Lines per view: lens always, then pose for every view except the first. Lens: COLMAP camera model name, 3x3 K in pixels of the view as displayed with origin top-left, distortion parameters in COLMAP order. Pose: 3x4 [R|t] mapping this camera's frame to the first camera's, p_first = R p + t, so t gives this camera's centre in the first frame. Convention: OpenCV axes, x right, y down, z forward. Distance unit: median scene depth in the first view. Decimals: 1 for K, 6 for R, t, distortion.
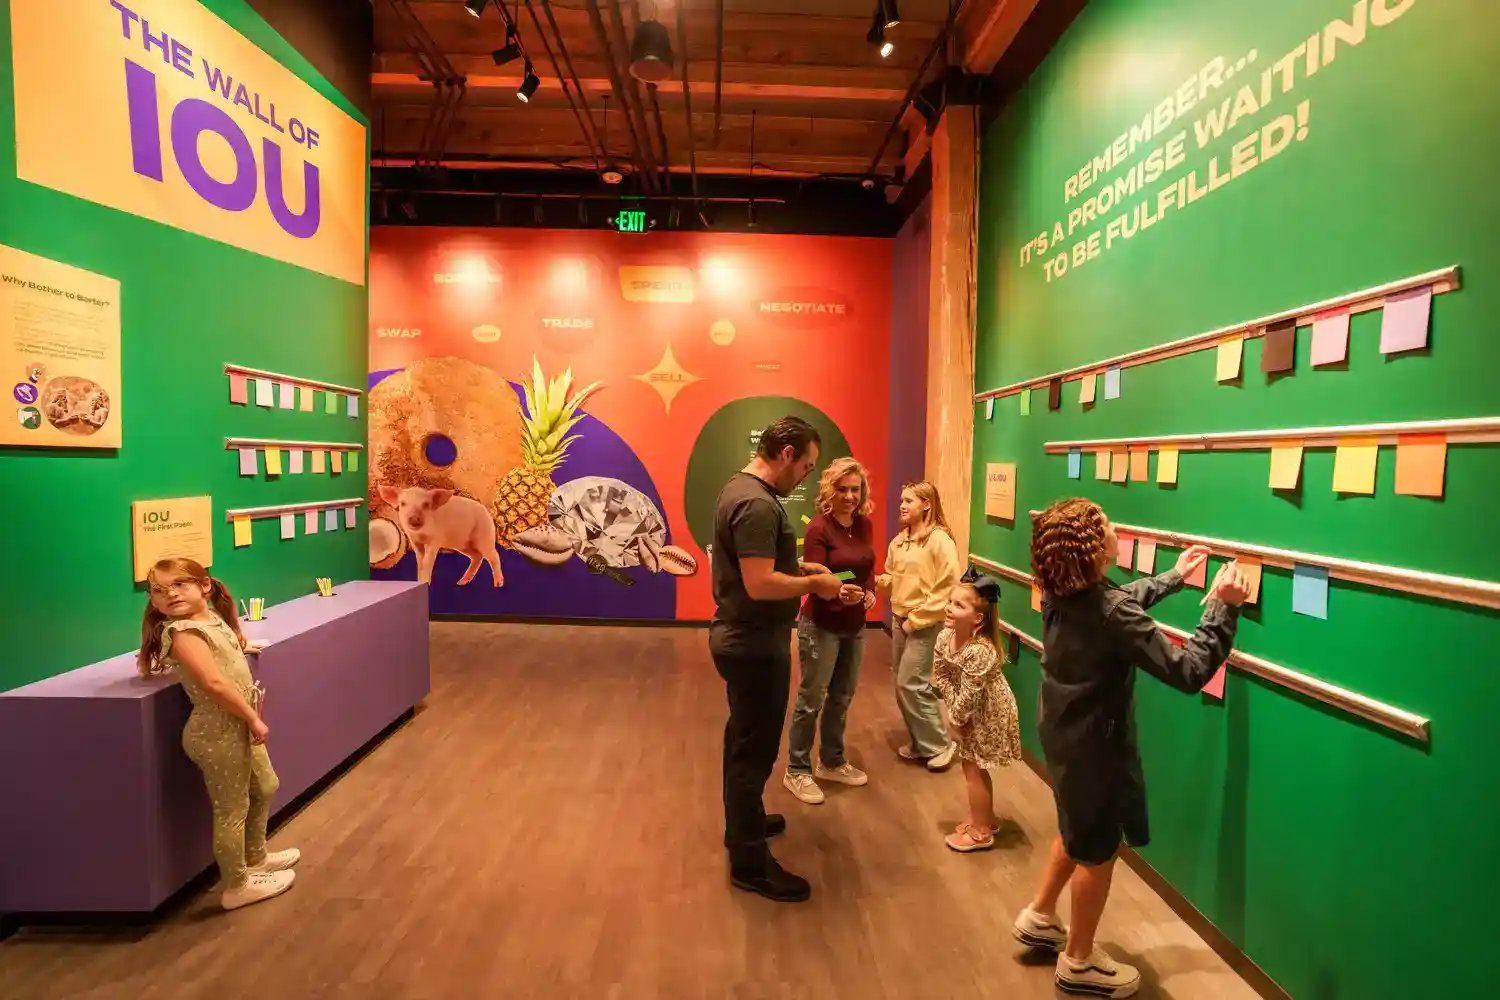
lens RADIAL K [[754.3, 0, 748.2], [0, 754.3, 492.6], [0, 0, 1]] dist [0.000236, 0.000905]
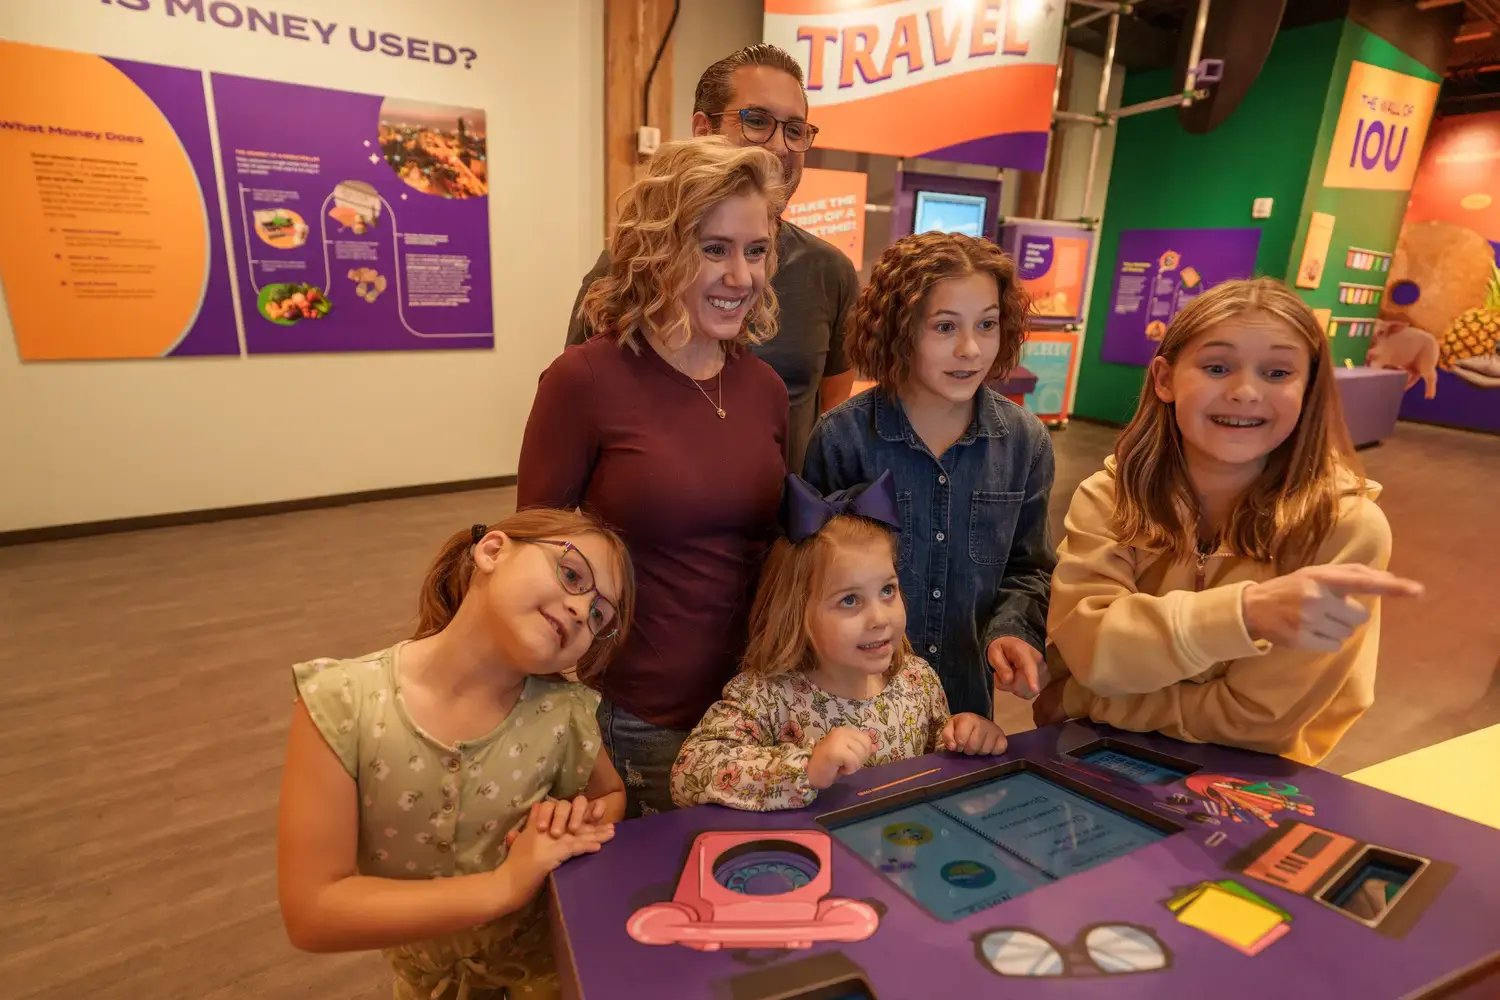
lens RADIAL K [[754.3, 0, 748.2], [0, 754.3, 492.6], [0, 0, 1]] dist [0.000236, 0.000905]
pose [[0.556796, 0.243115, -0.794275, 0.109526], [-0.074271, 0.966951, 0.243904, 0.049378], [0.827322, -0.076813, 0.556451, -0.795445]]
